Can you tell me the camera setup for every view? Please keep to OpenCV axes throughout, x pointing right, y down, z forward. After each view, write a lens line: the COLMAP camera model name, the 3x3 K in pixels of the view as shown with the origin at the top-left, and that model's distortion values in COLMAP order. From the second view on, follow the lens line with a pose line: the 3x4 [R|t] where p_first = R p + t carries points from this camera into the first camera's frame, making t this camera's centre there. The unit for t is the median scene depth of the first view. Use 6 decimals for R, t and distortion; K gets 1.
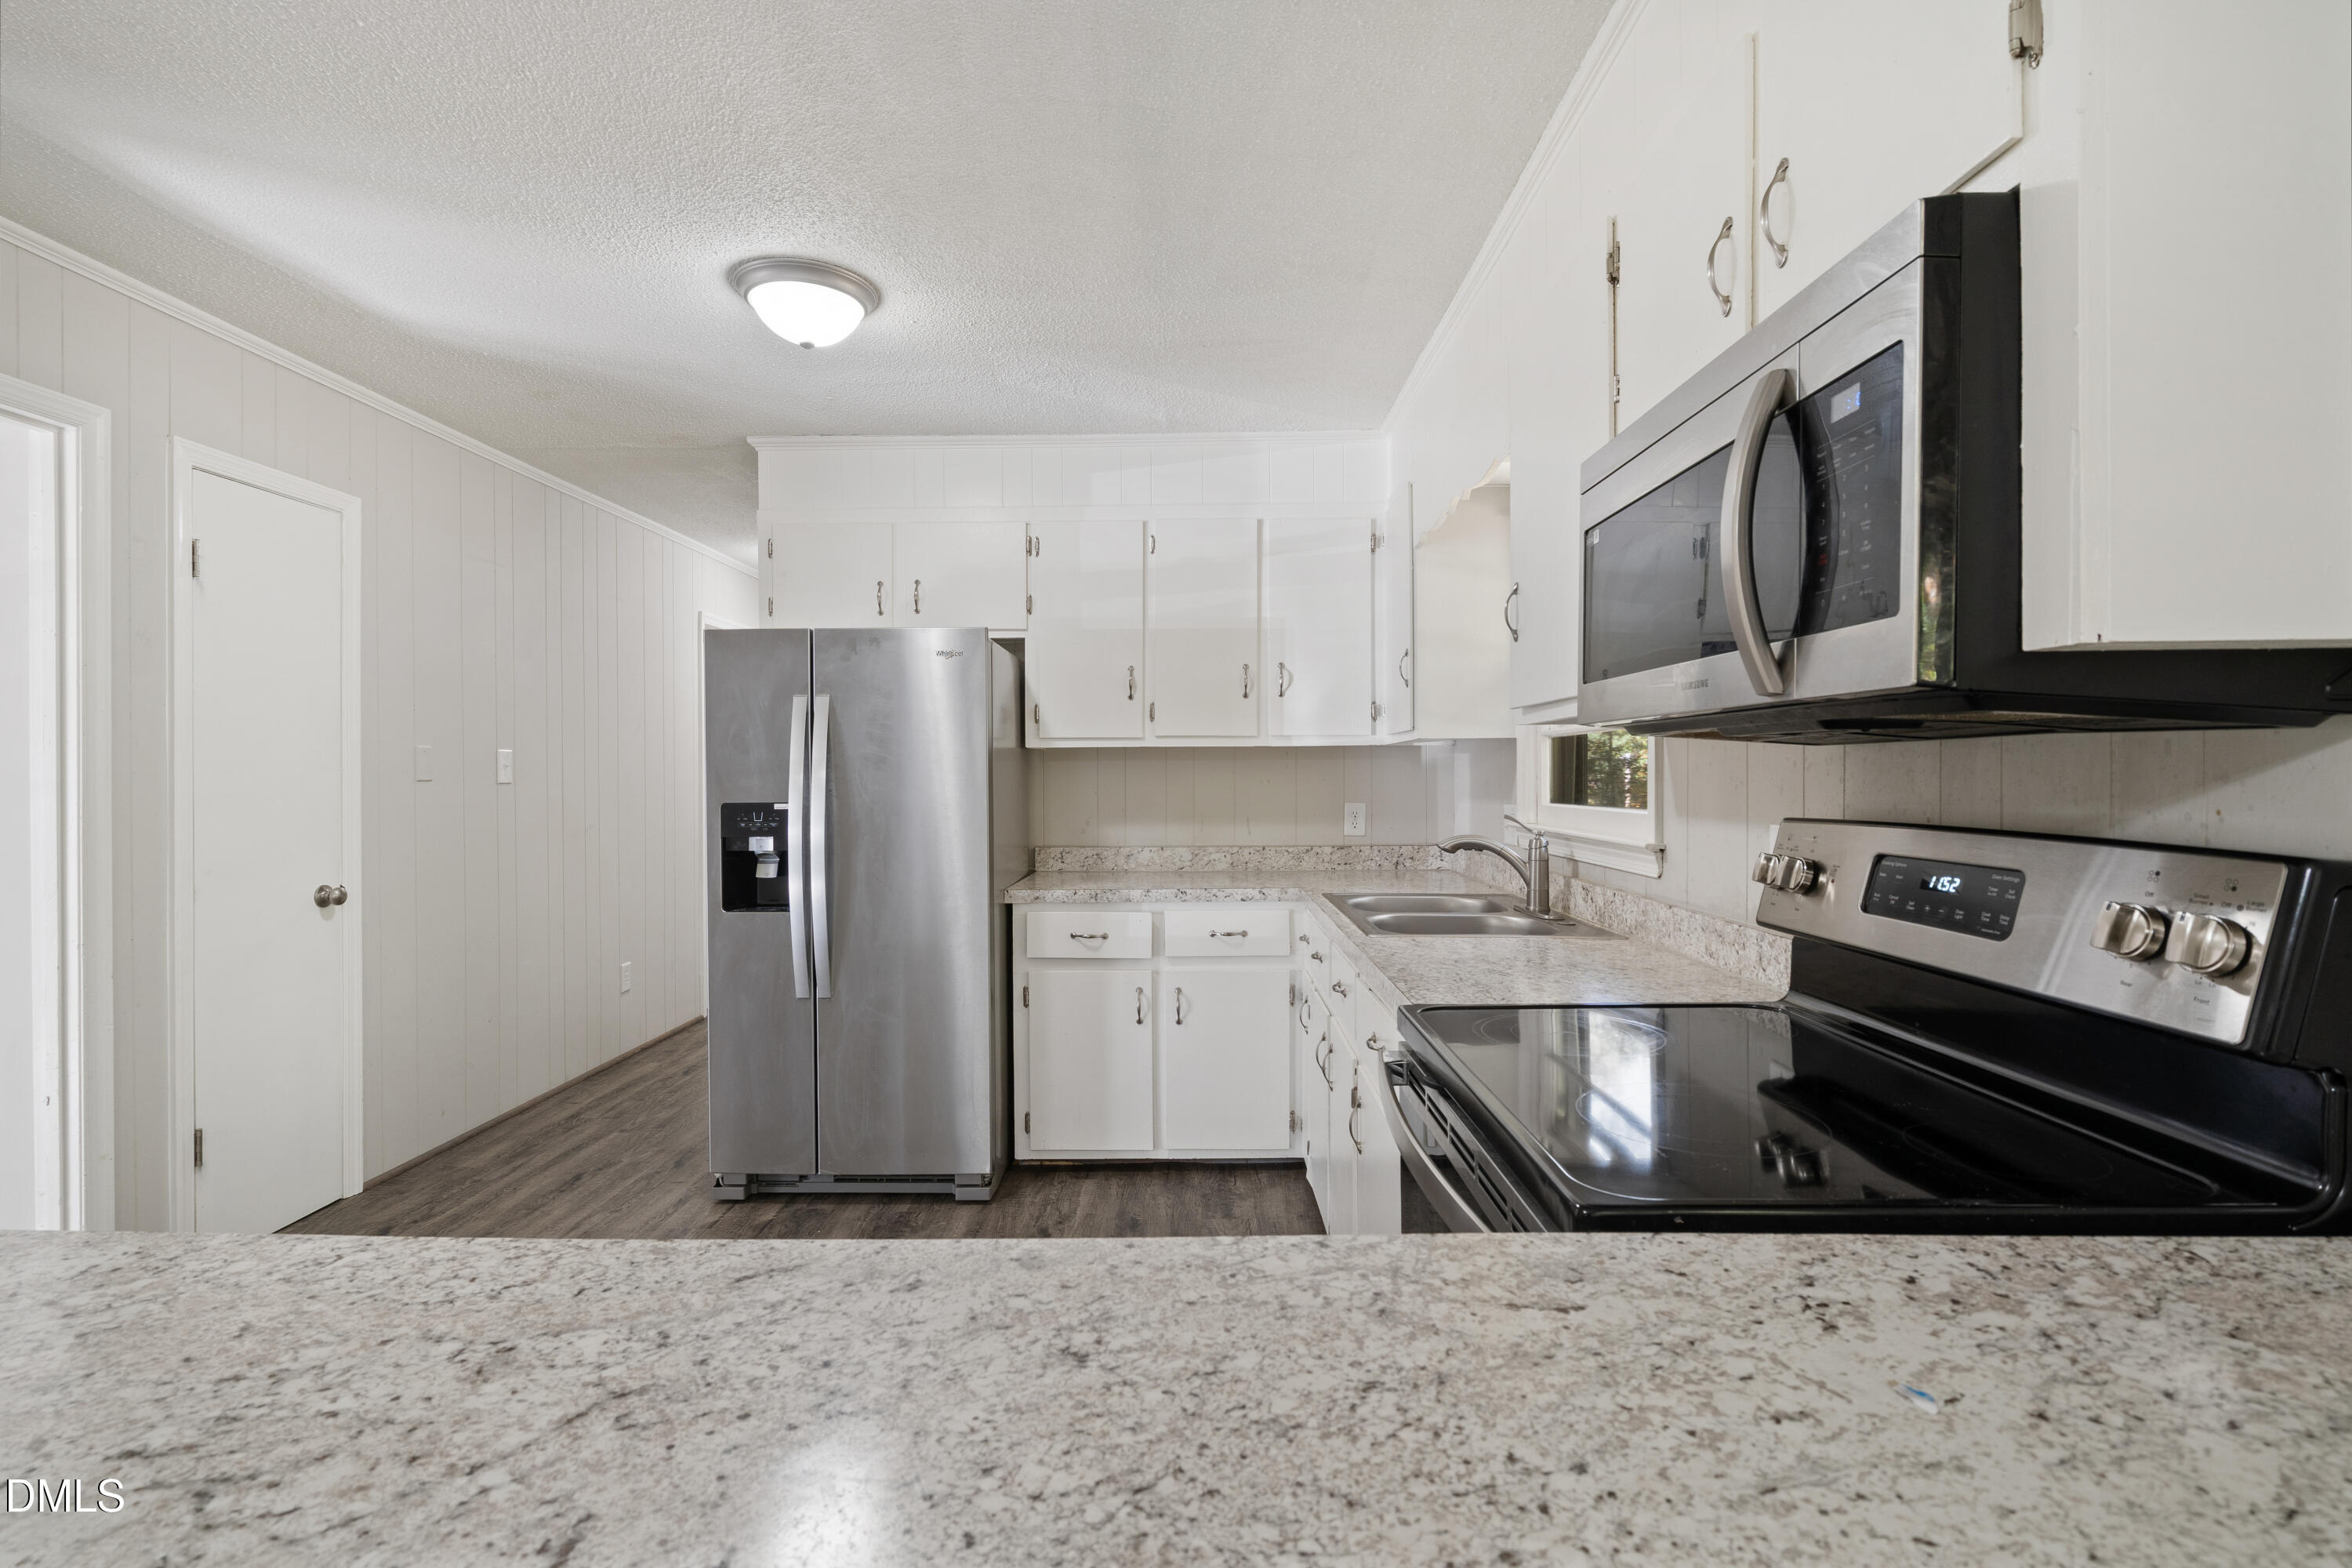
lens RADIAL K [[1072.5, 0, 1153.4], [0, 1072.5, 775.6], [0, 0, 1]] dist [-0.005905, 0.000418]
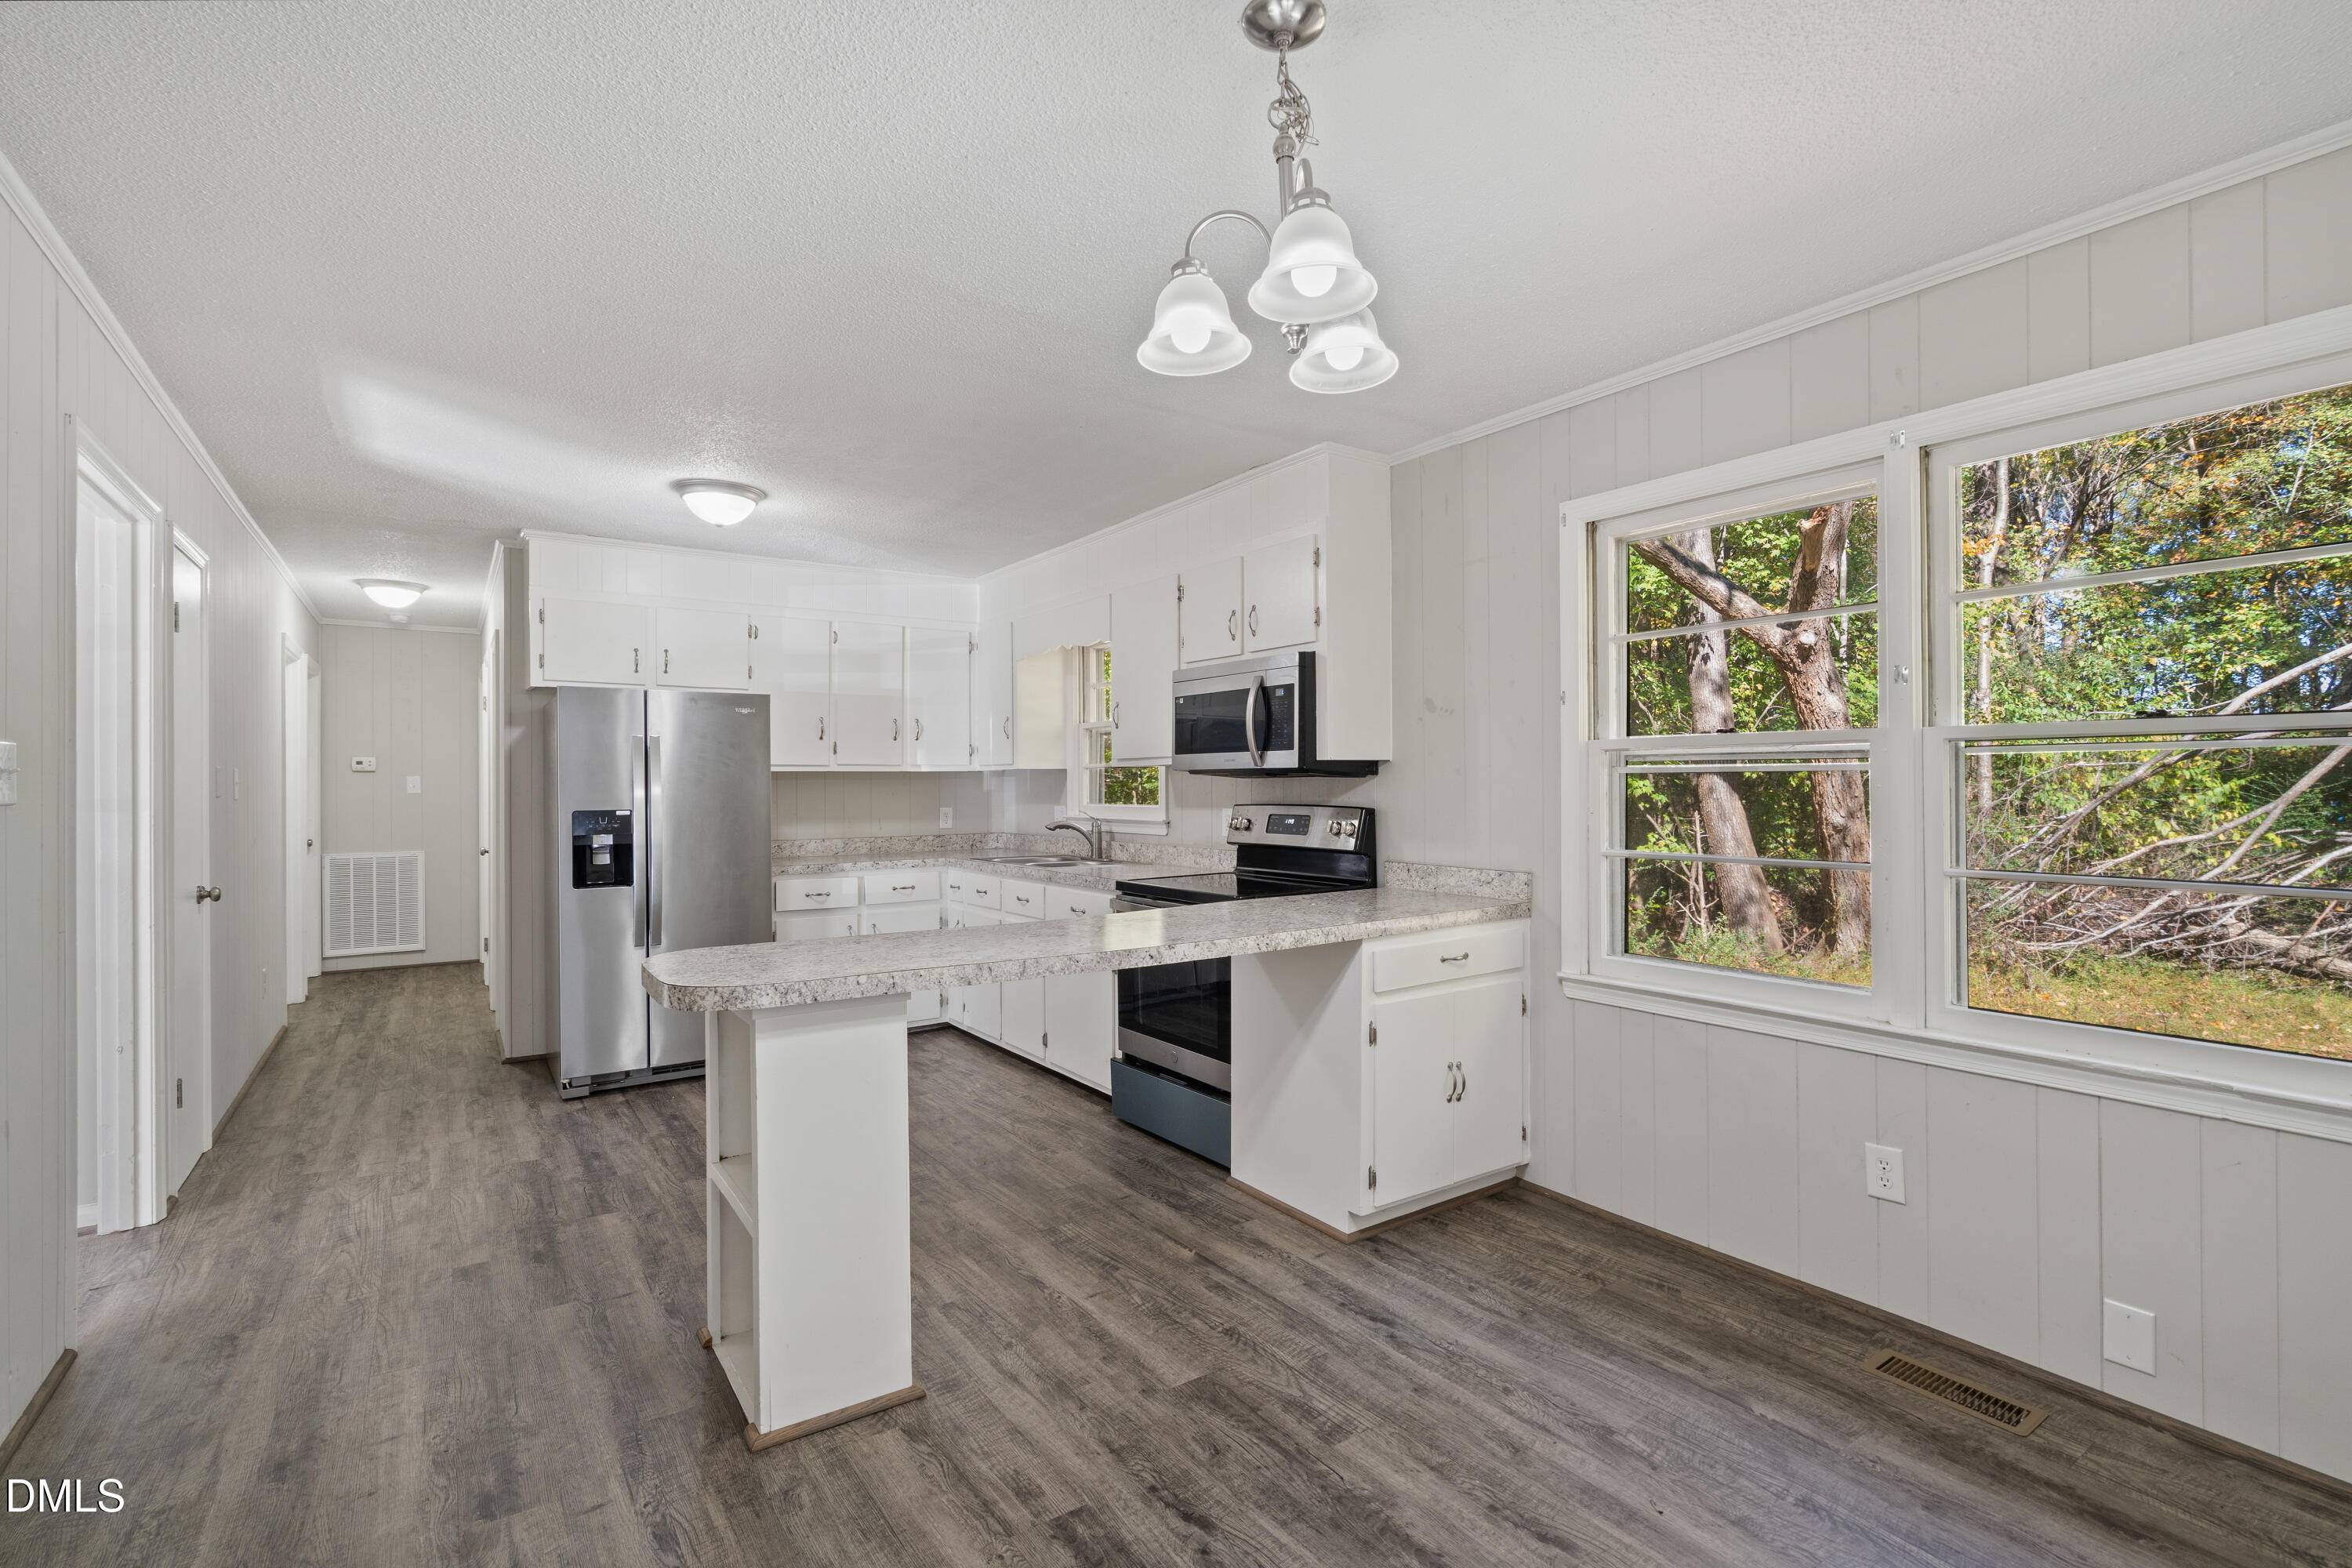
lens RADIAL K [[1072.5, 0, 1167.7], [0, 1072.5, 780.0], [0, 0, 1]] dist [-0.005905, 0.000418]
pose [[0.805634, 0.002577, 0.592408, -0.755422], [0.003190, 0.999957, -0.008688, 0.000046], [-0.592405, 0.008889, 0.805591, -0.719339]]
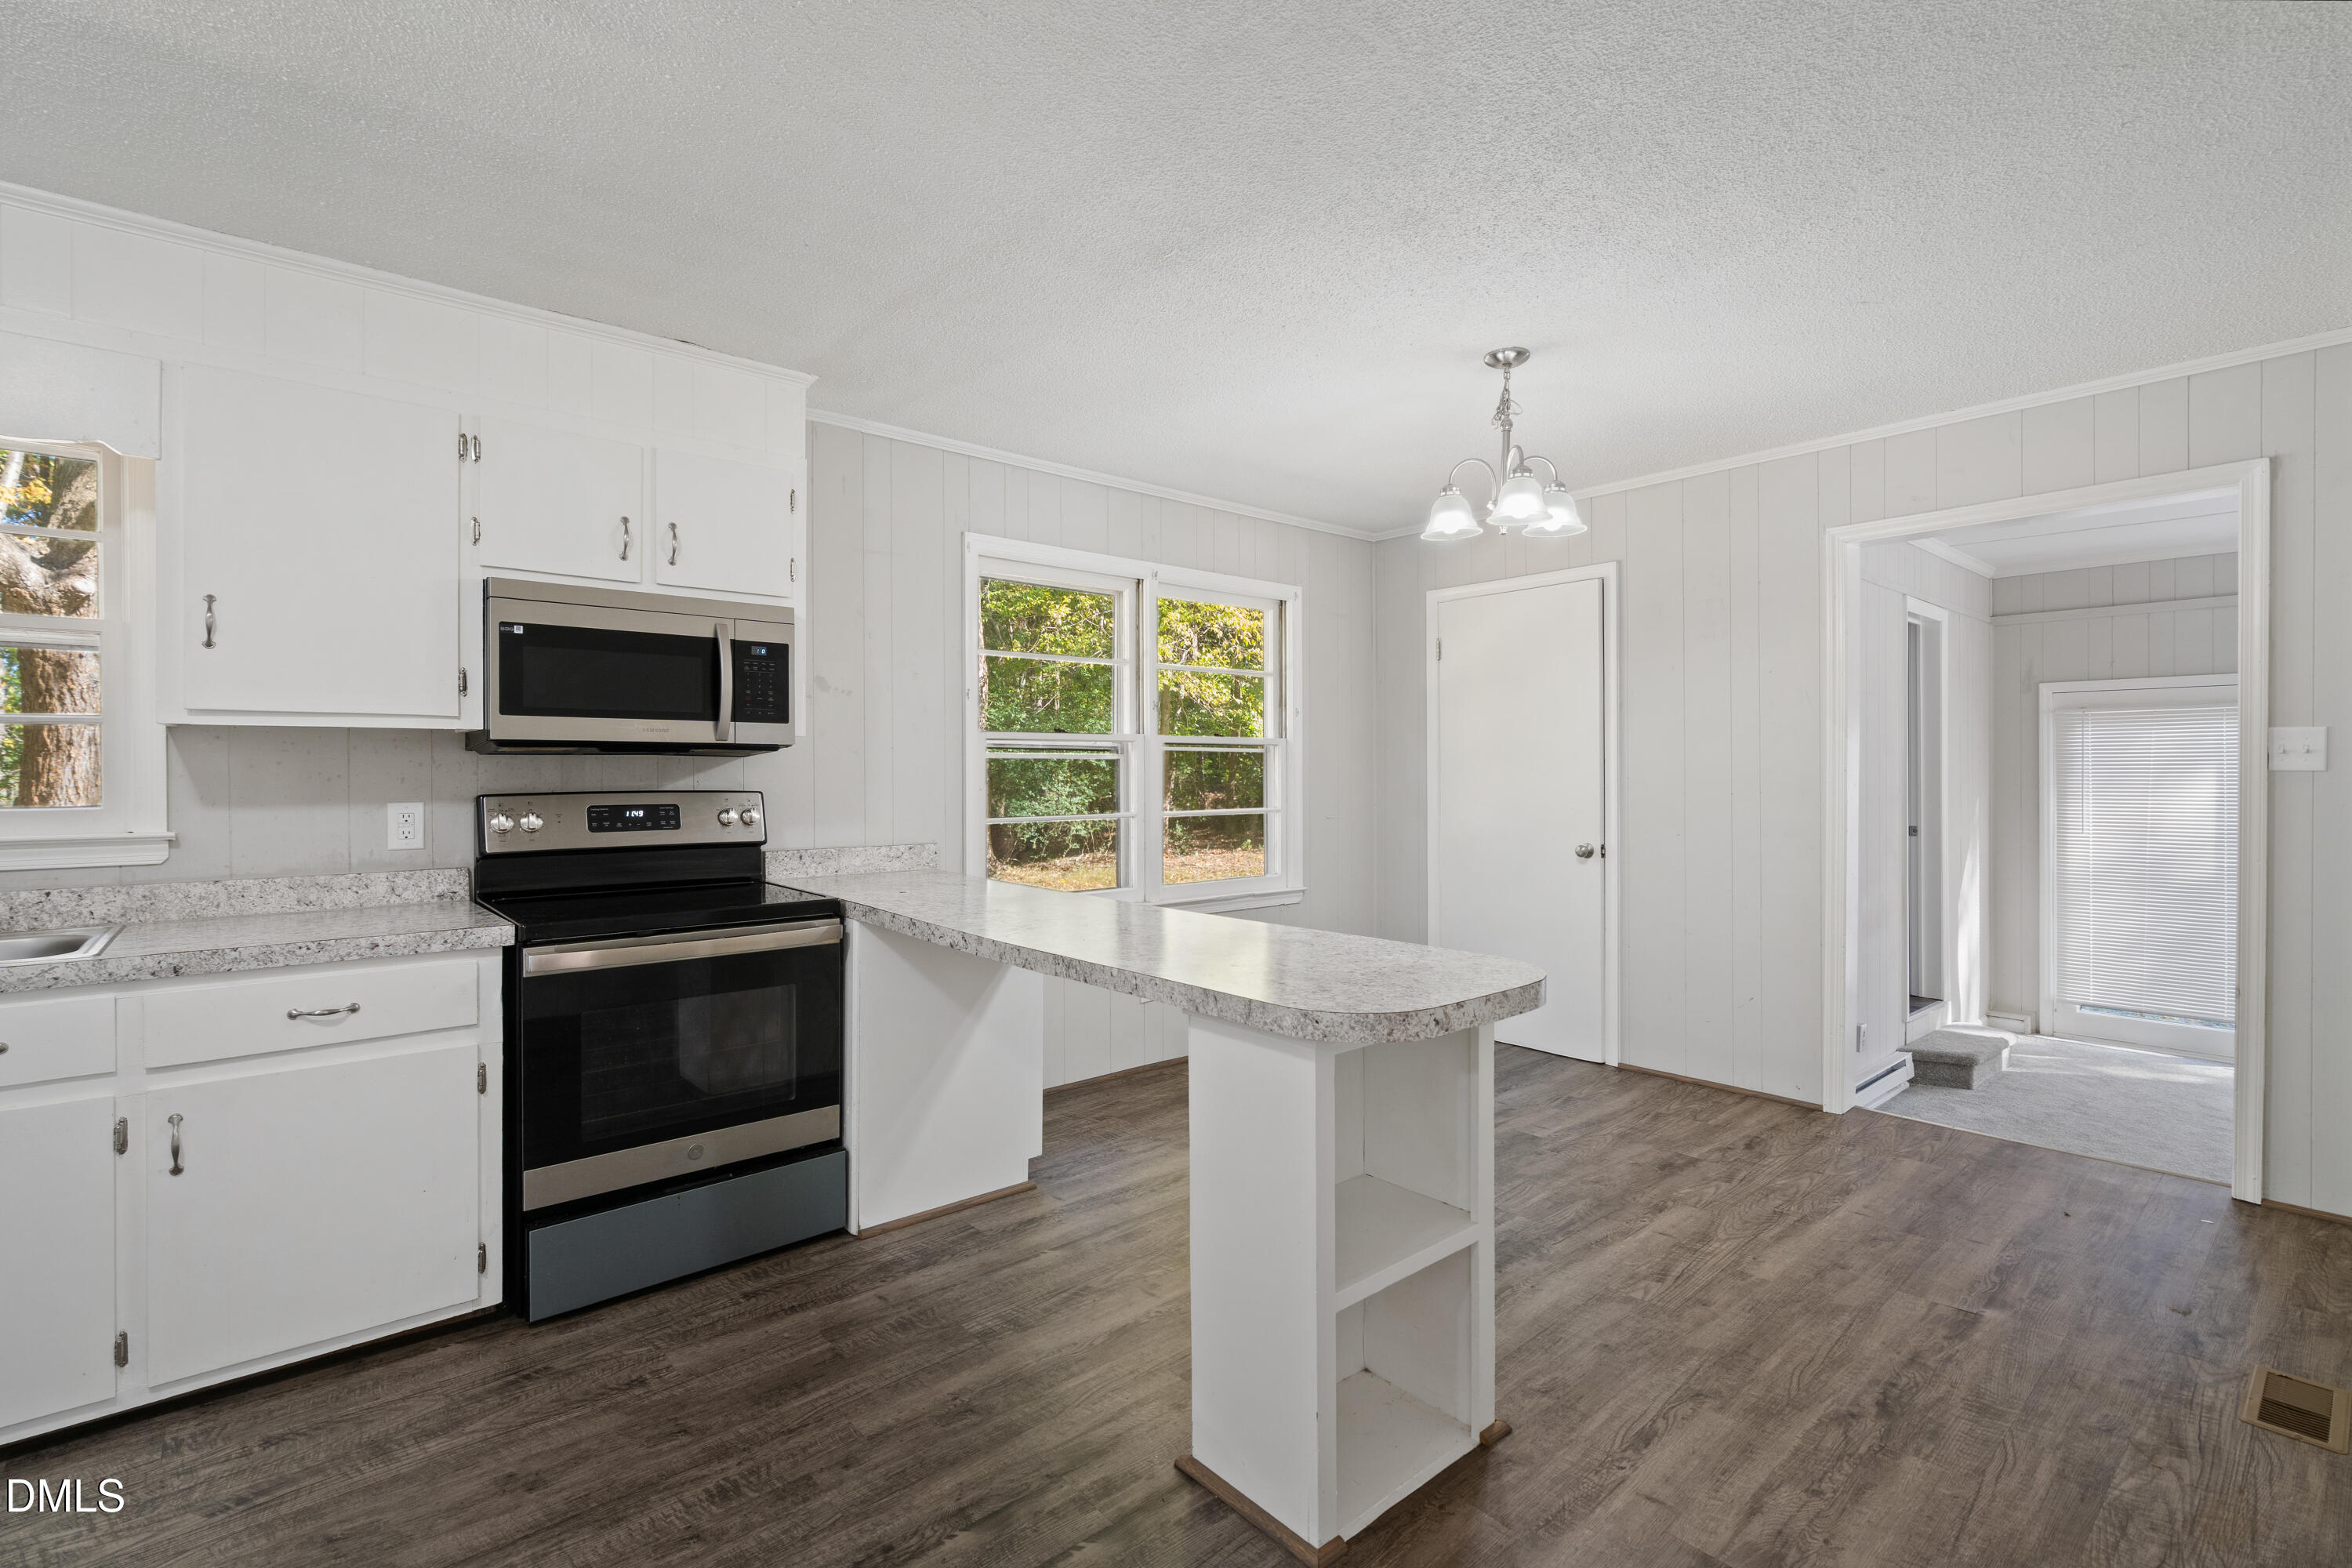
lens RADIAL K [[1072.5, 0, 1169.6], [0, 1072.5, 776.4], [0, 0, 1]] dist [-0.005905, 0.000418]
pose [[-0.679926, -0.000323, 0.733281, -0.944209], [0.006344, 0.999960, 0.006324, 0.002905], [-0.733253, 0.008952, -0.679897, 0.863278]]
